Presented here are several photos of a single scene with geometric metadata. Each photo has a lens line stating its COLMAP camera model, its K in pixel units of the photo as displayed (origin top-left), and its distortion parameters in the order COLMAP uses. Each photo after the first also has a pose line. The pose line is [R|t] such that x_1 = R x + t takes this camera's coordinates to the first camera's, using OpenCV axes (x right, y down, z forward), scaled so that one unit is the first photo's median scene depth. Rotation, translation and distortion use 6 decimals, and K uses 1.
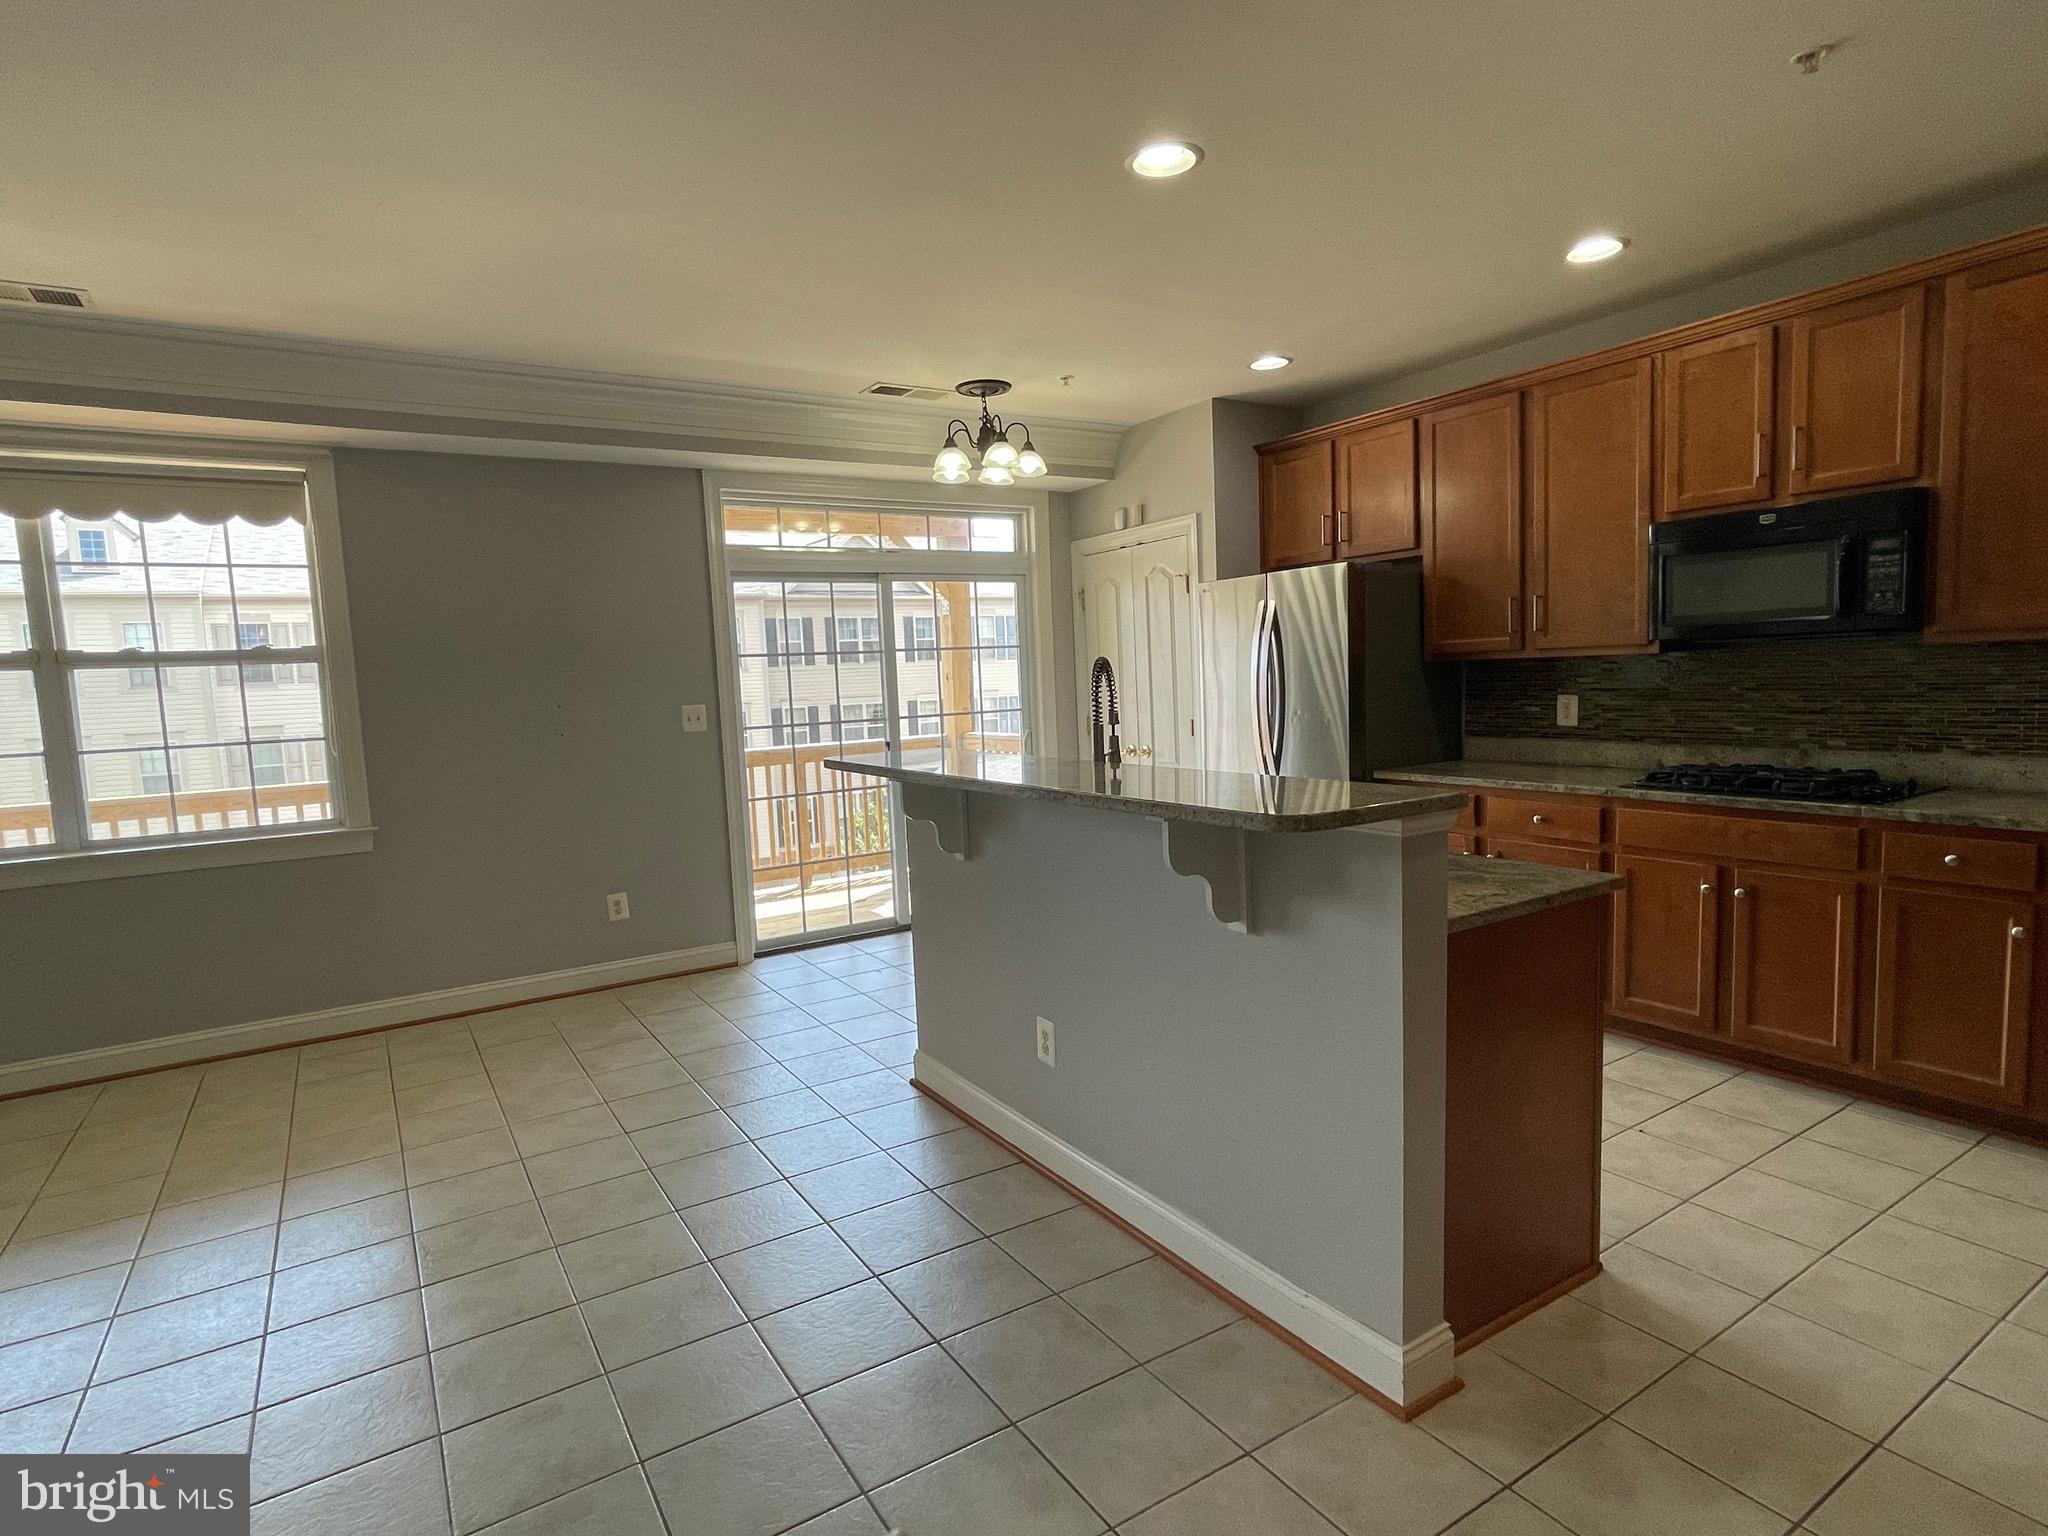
lens RADIAL K [[1067.8, 0, 1022.1], [0, 1067.8, 772.8], [0, 0, 1]] dist [-0.002022, -0.000550]
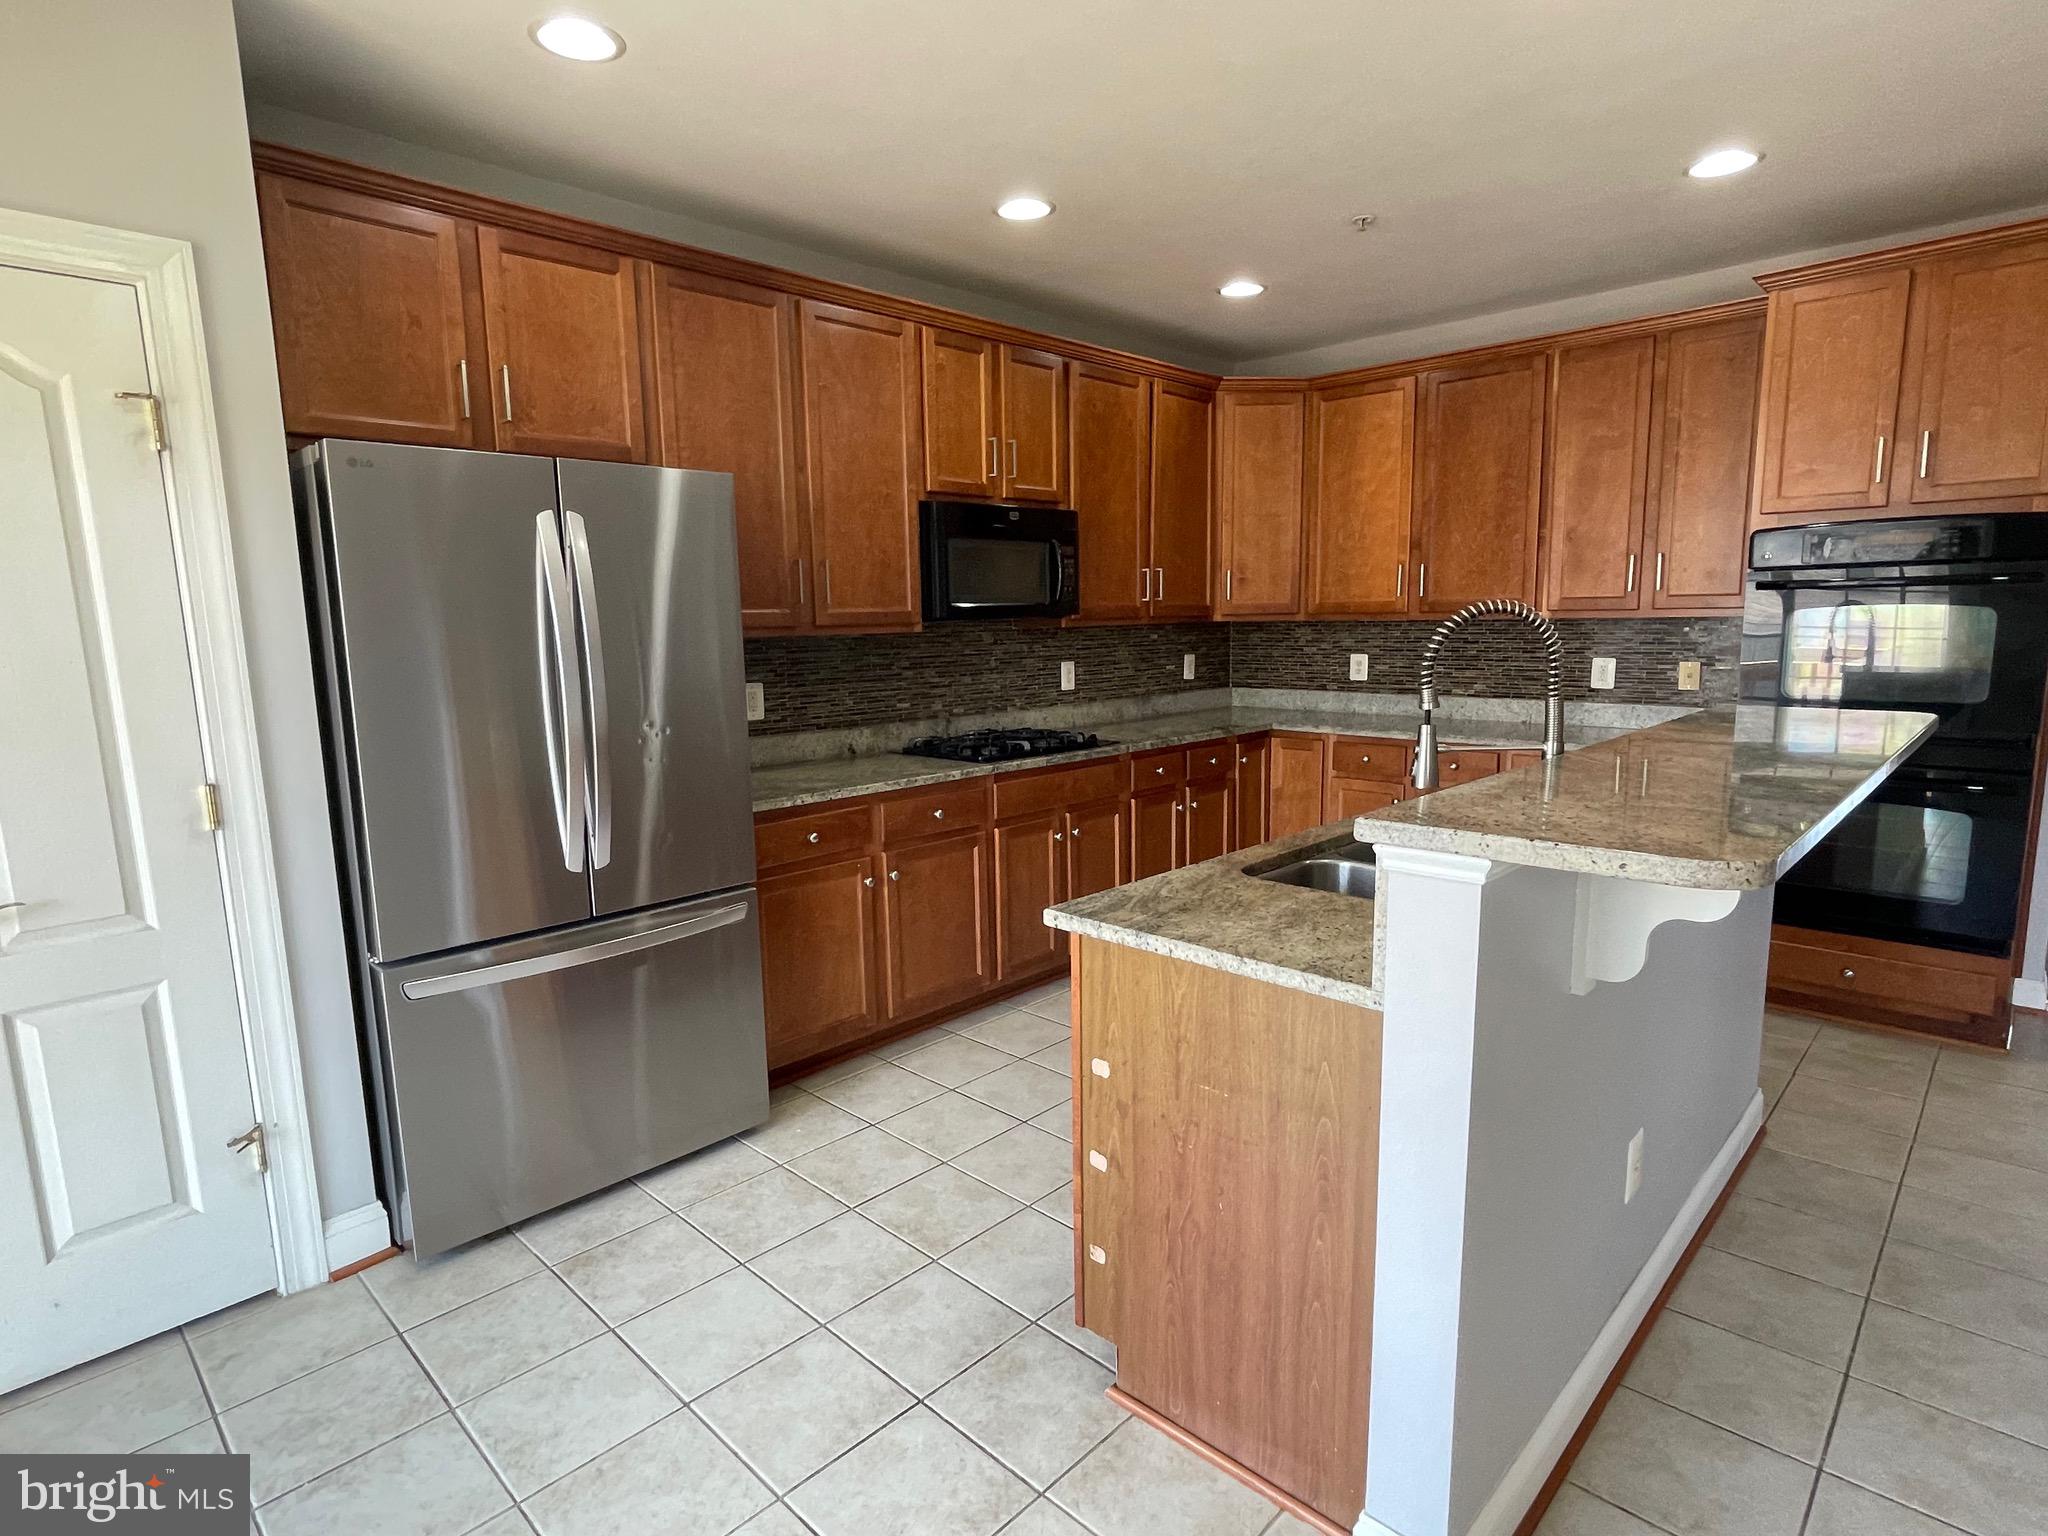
lens RADIAL K [[1067.8, 0, 1022.3], [0, 1067.8, 775.0], [0, 0, 1]] dist [-0.002022, -0.000550]
pose [[-0.228979, -0.097010, 0.968585, -0.405857], [0.121188, 0.984440, 0.127247, -0.097249], [-0.965858, 0.146518, -0.213660, 1.160437]]
